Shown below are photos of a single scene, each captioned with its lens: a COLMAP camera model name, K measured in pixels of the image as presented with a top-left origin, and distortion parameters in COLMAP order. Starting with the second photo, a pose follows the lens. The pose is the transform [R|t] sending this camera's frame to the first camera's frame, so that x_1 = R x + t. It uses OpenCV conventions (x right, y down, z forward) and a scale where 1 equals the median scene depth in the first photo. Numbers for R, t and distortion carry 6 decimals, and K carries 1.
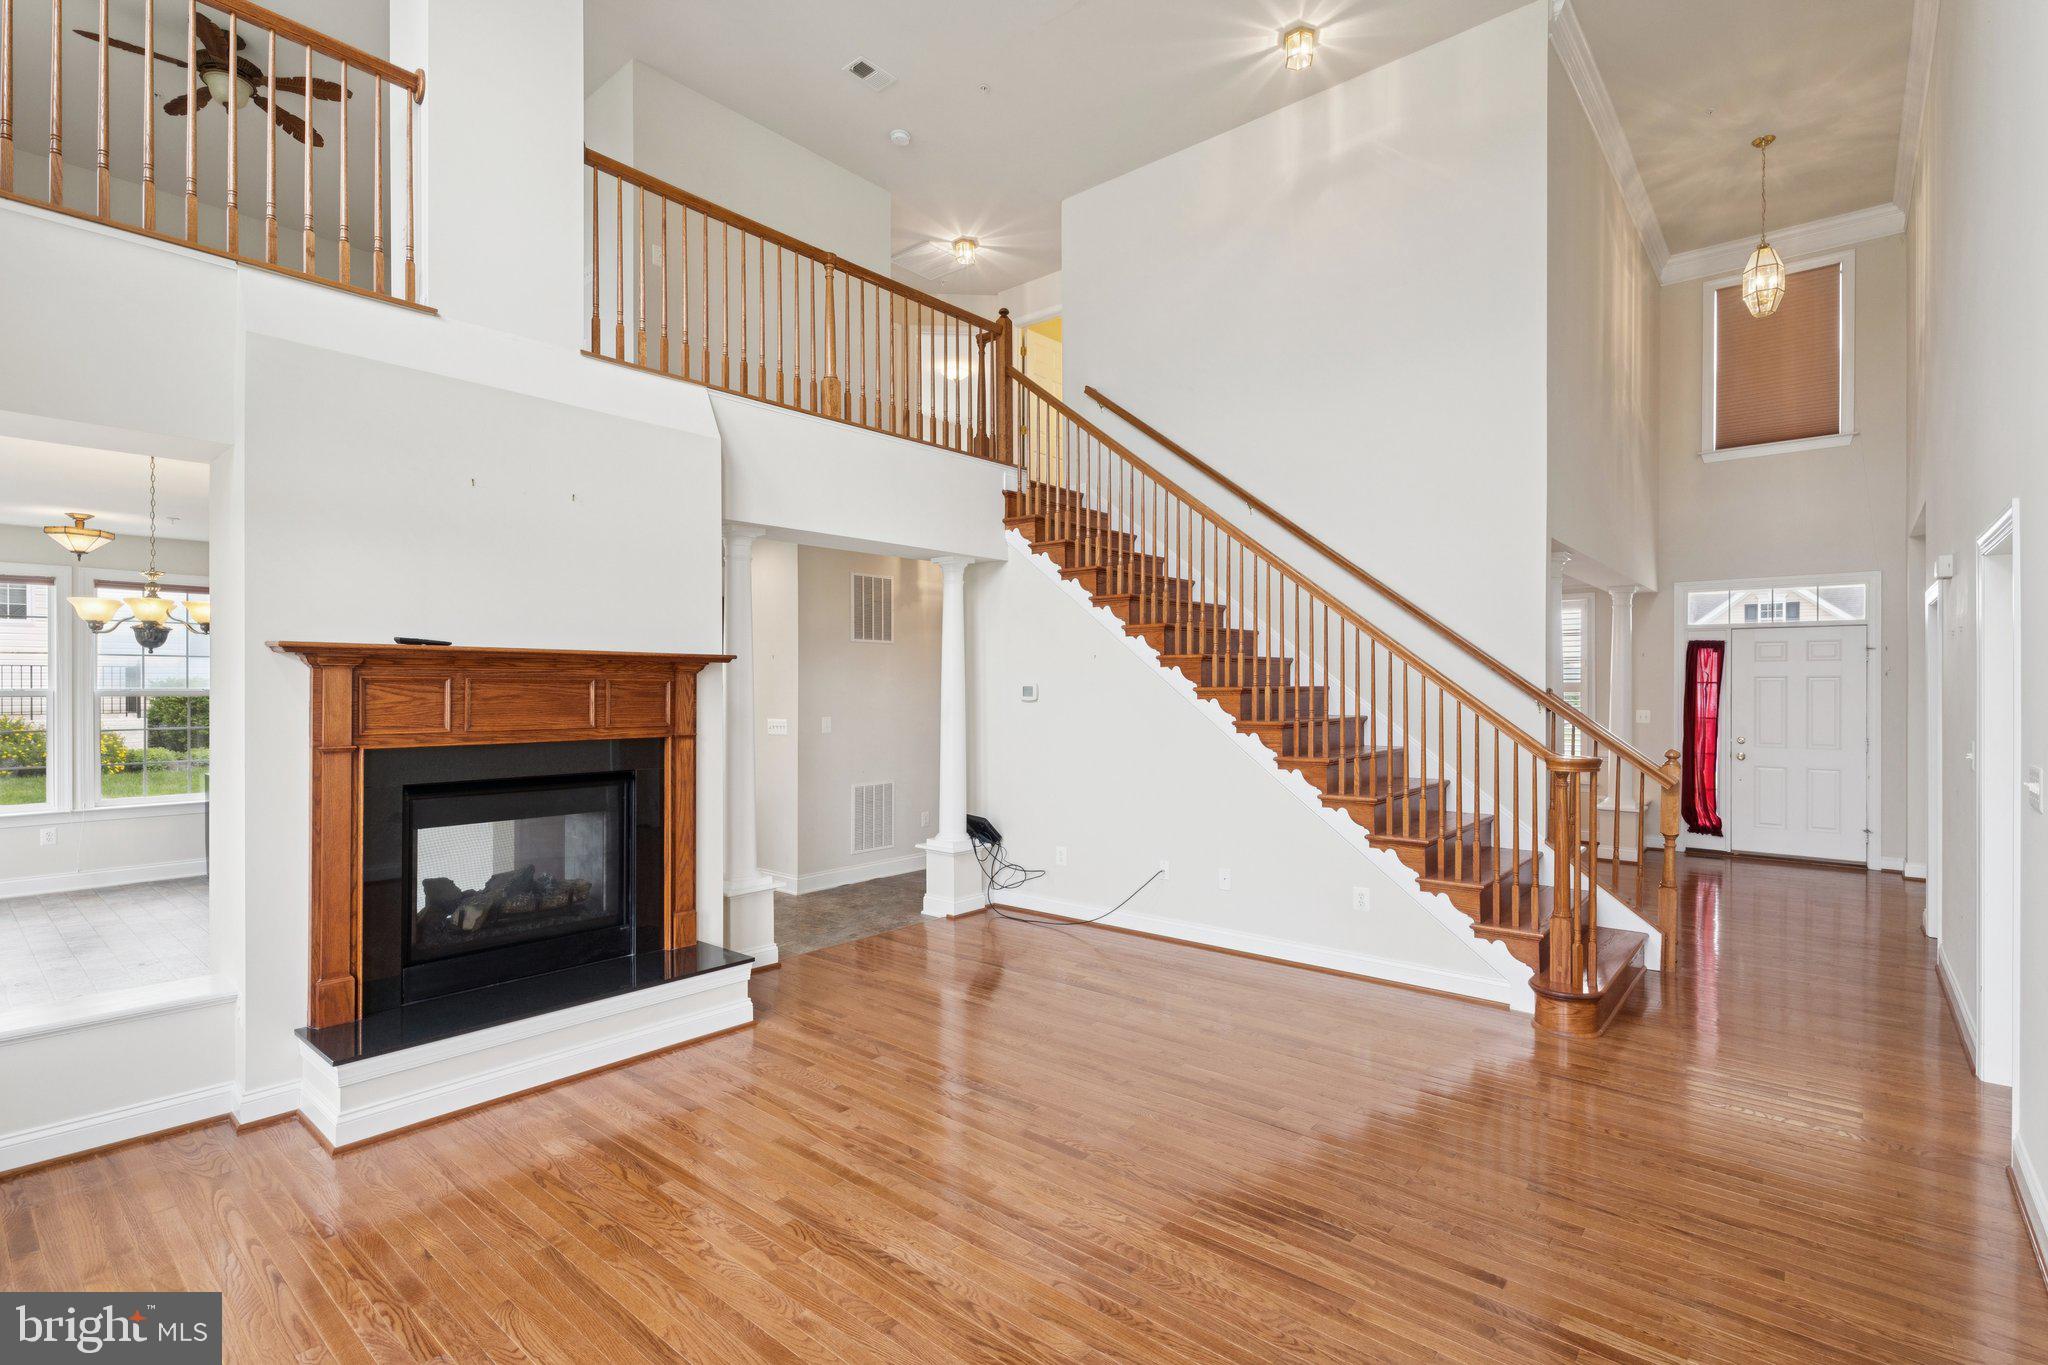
lens RADIAL K [[960.6, 0, 1023.2], [0, 960.6, 685.0], [0, 0, 1]] dist [-0.001178, 0.000149]
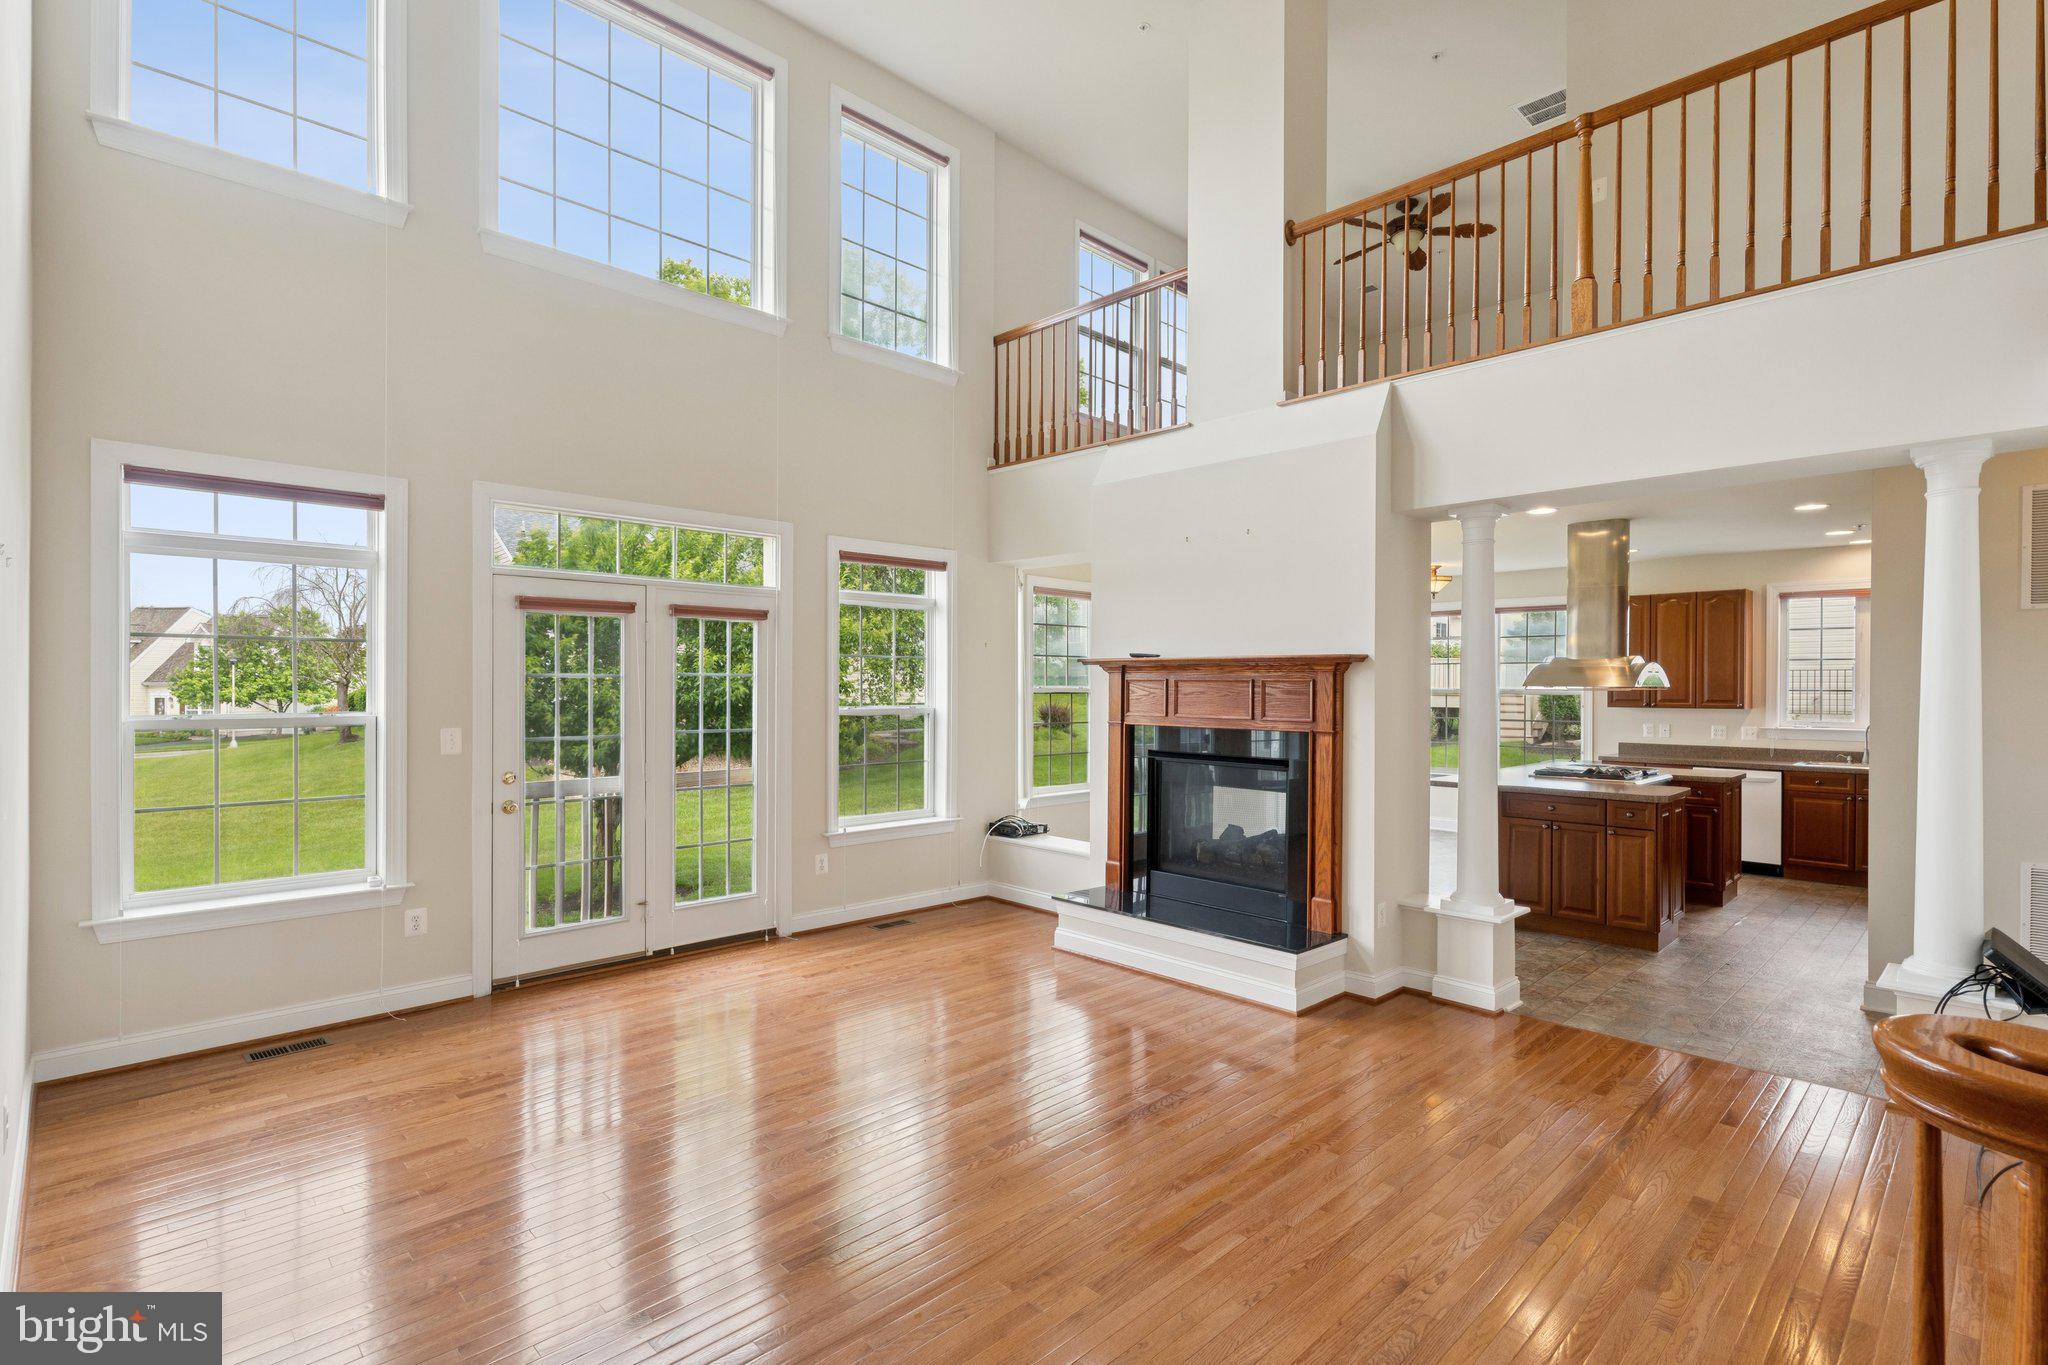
lens RADIAL K [[960.6, 0, 1033.5], [0, 960.6, 682.6], [0, 0, 1]] dist [-0.001178, 0.000149]
pose [[-0.085945, -0.009652, -0.996253, 0.864984], [-0.008991, 0.999920, -0.008912, 0.012237], [0.996259, 0.008192, -0.086025, 0.915178]]
